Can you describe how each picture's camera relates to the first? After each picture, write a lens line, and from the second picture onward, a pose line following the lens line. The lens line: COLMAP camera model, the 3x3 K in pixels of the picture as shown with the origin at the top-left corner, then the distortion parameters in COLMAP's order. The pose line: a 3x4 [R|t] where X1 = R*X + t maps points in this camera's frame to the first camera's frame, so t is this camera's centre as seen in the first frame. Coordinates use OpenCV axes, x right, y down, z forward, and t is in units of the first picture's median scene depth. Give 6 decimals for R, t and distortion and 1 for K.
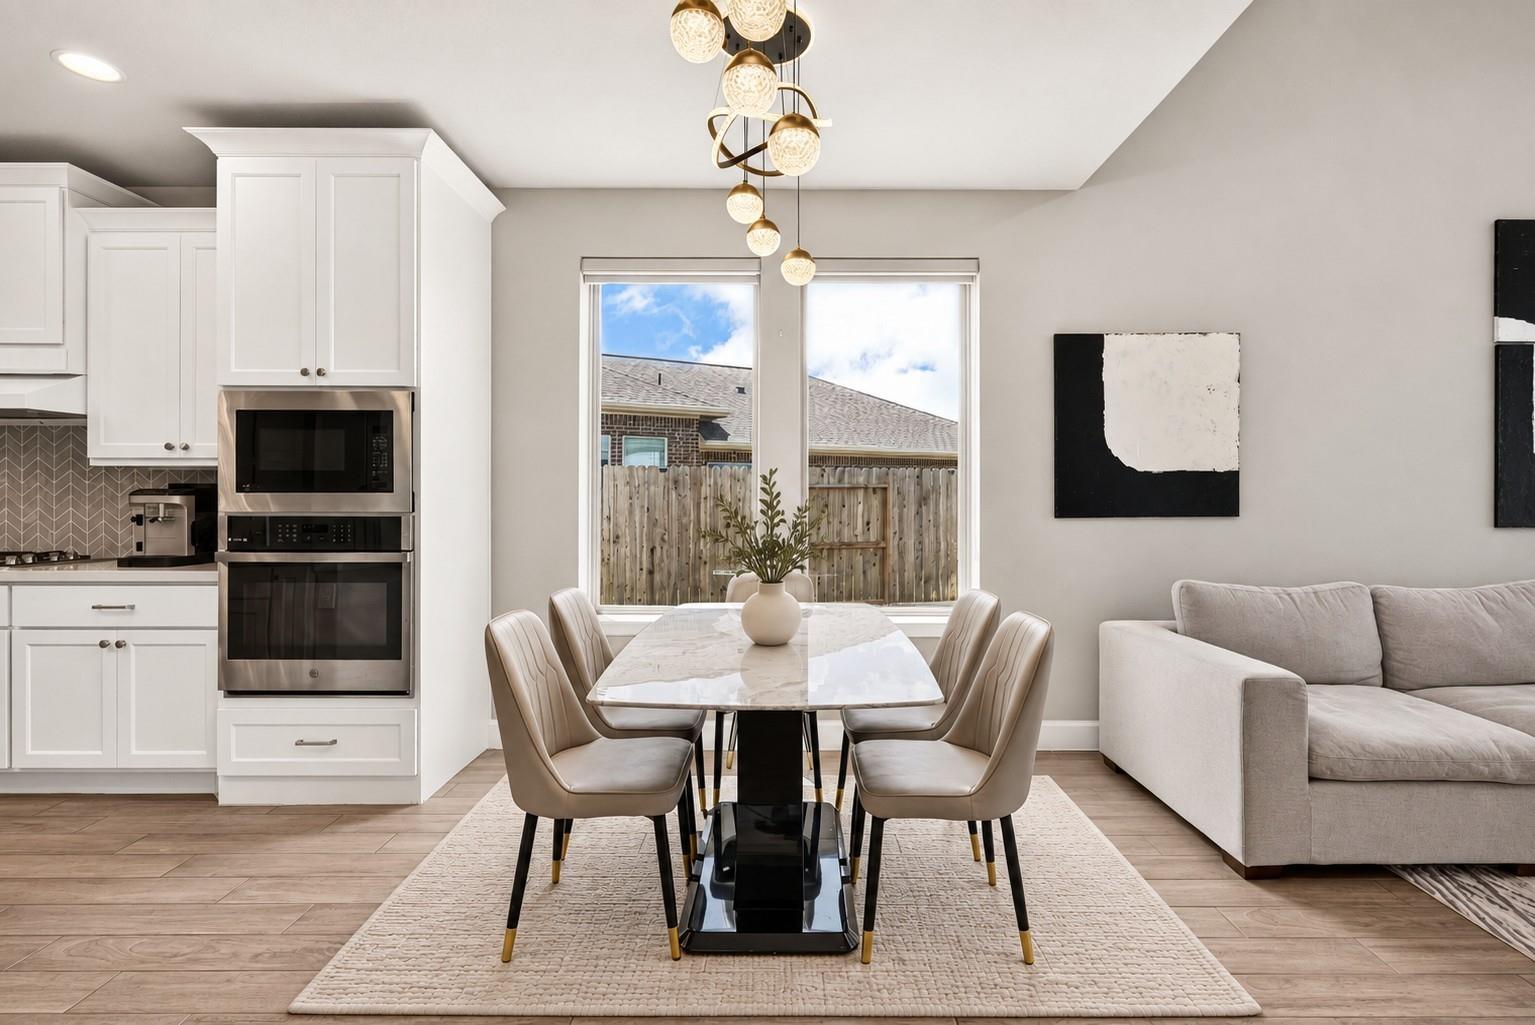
lens RADIAL K [[723.3, 0, 793.1], [0, 723.3, 505.3], [0, 0, 1]] dist [0.000951, 0.000257]
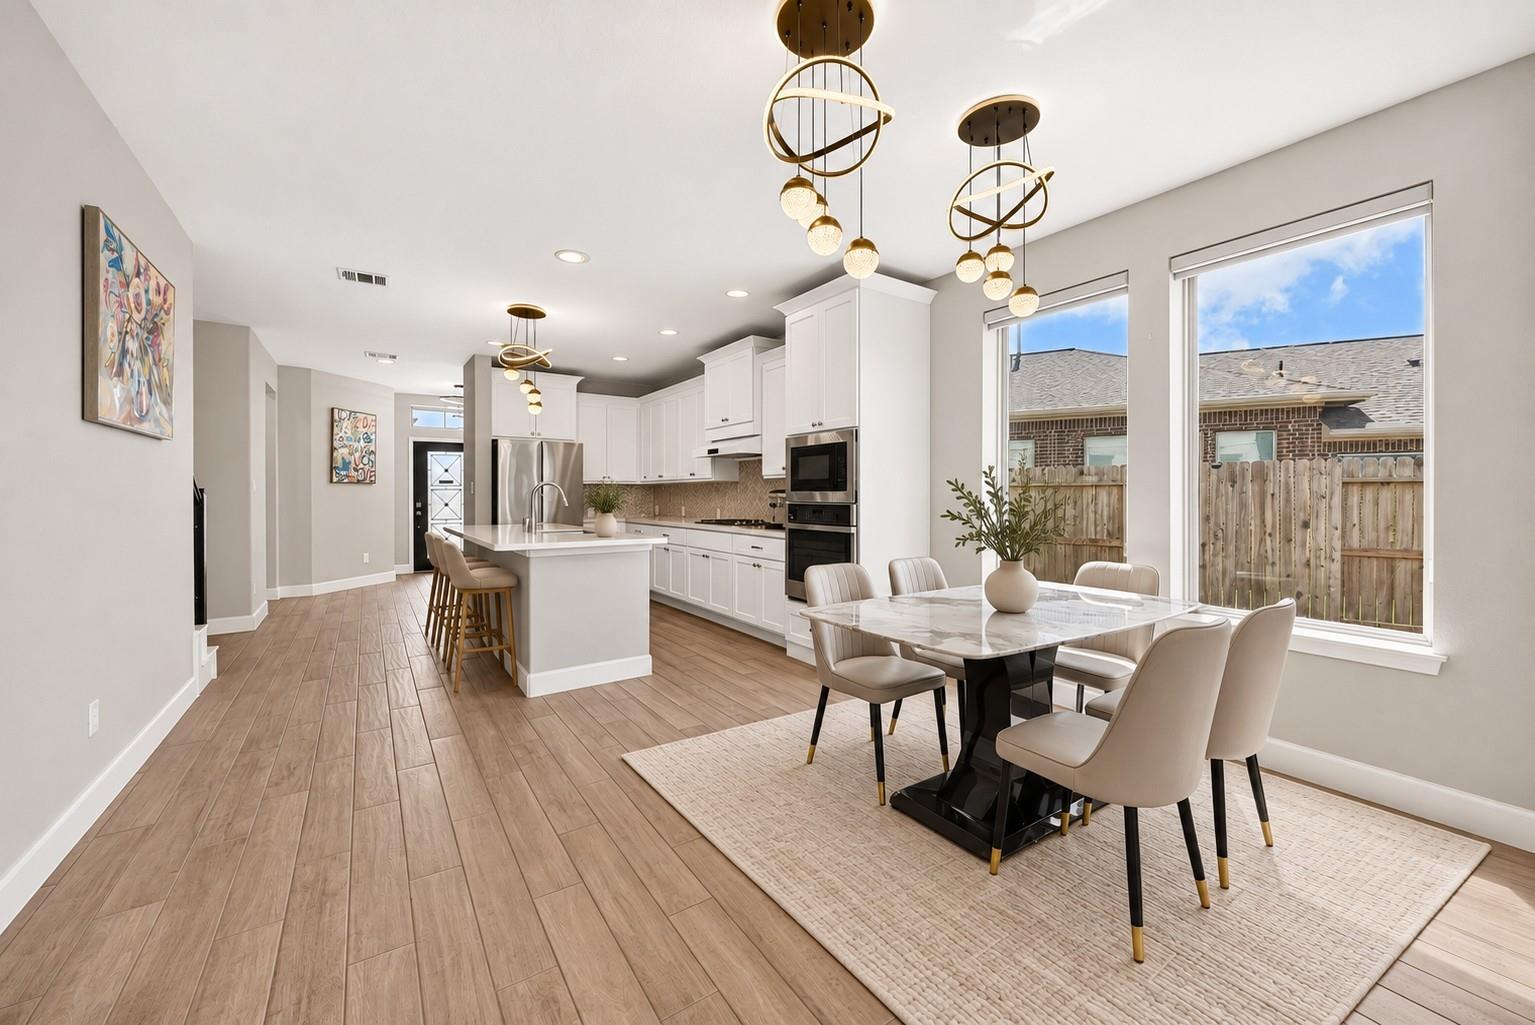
lens RADIAL K [[596.1, 0, 767.0], [0, 596.1, 504.3], [0, 0, 1]] dist [-0.001154, -0.000080]
pose [[0.558360, 0.011489, -0.829519, 0.478895], [-0.006779, 0.999934, 0.009285, 0.001930], [0.829571, 0.000439, 0.558401, 0.074485]]
